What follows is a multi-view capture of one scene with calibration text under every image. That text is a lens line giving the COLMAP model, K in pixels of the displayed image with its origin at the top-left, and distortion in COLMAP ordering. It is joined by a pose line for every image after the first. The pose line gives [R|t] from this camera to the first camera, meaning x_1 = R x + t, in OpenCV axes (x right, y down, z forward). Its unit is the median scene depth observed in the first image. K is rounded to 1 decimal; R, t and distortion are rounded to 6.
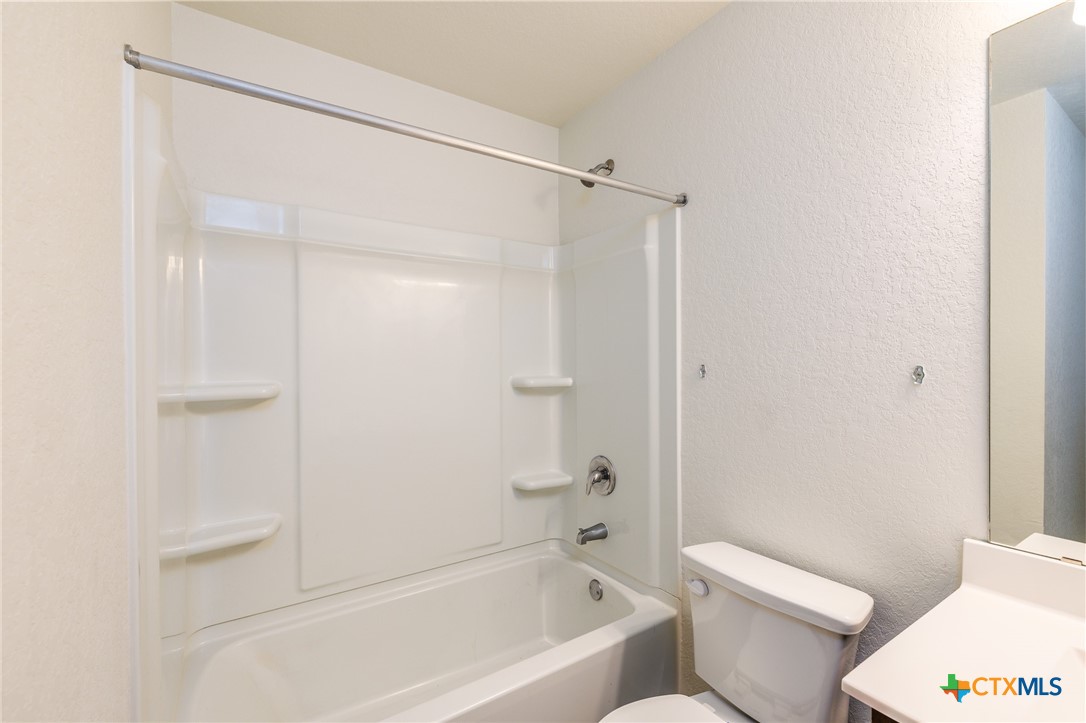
lens RADIAL K [[464.6, 0, 543.1], [0, 464.6, 365.1], [0, 0, 1]] dist [0.000254, 0.000159]
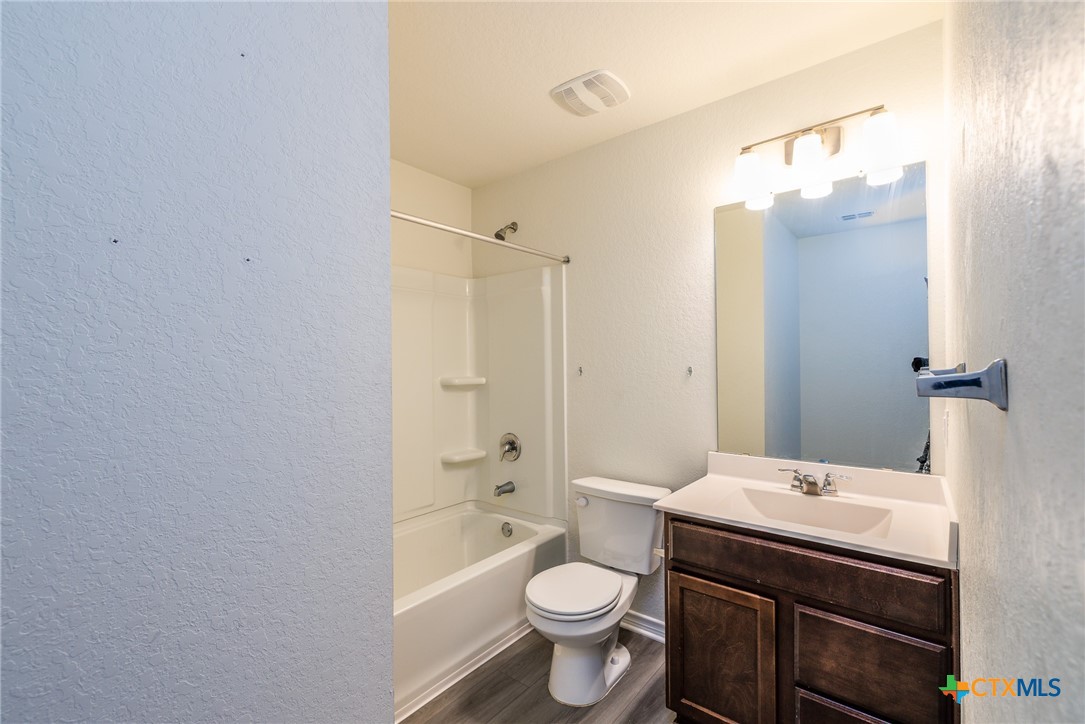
lens RADIAL K [[464.2, 0, 542.6], [0, 464.2, 365.6], [0, 0, 1]] dist [0.000254, 0.000159]
pose [[0.954251, -0.006891, 0.298926, -0.199079], [0.009307, 0.999935, -0.006658, 0.002780], [-0.298860, 0.009136, 0.954253, -0.367751]]
